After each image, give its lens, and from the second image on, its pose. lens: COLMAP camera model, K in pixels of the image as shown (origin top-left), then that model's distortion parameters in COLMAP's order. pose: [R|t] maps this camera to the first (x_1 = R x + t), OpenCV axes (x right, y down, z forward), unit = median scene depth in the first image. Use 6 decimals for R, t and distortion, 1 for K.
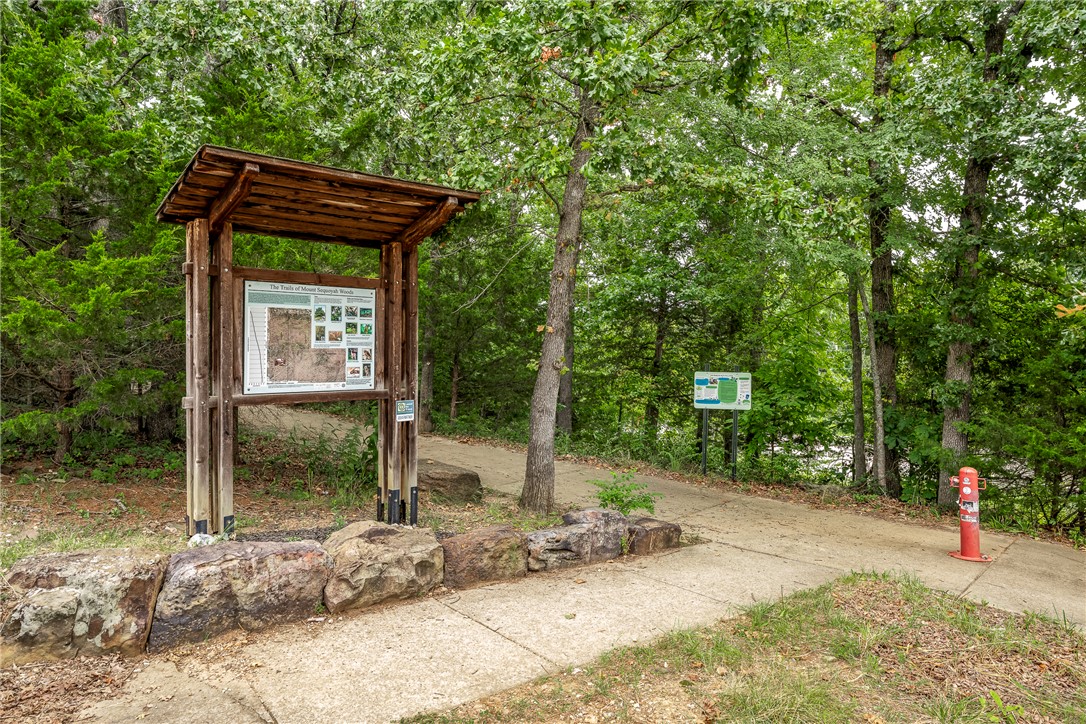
lens RADIAL K [[685.1, 0, 542.7], [0, 685.1, 361.0], [0, 0, 1]] dist [-0.000700, -0.000059]
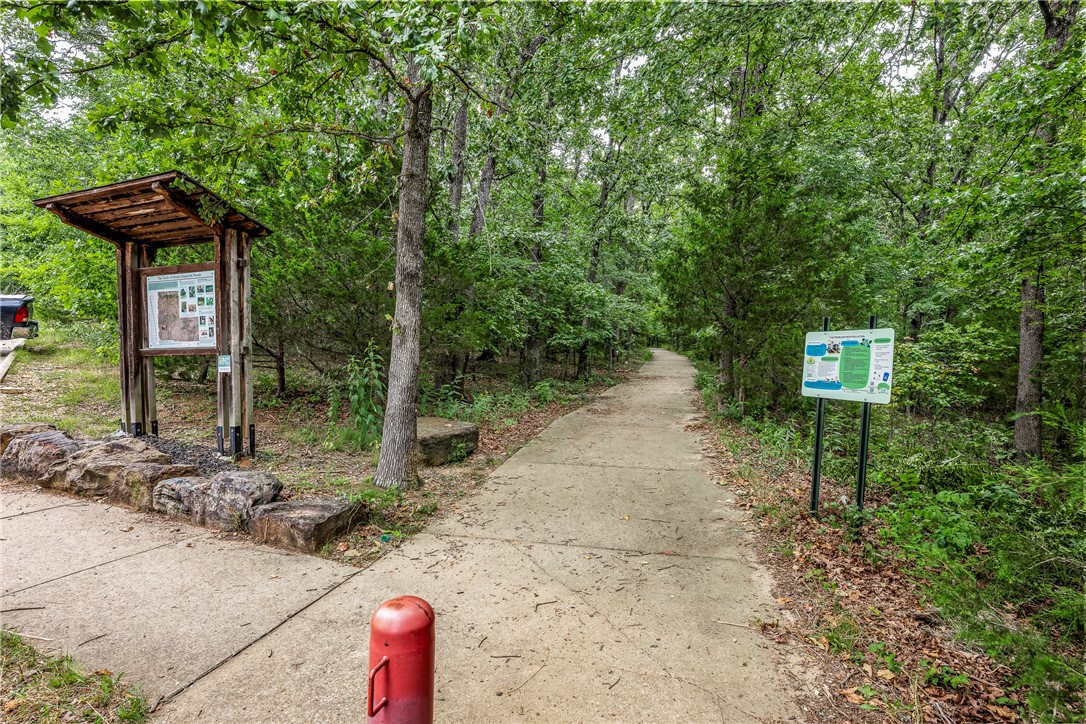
lens RADIAL K [[537.0, 0, 542.7], [0, 537.0, 364.1], [0, 0, 1]] dist [0.001037, 0.000215]
pose [[0.453756, -0.004636, -0.891114, 0.968637], [0.001313, 0.999989, -0.004534, 0.081414], [0.891125, 0.000887, 0.453757, 1.117589]]
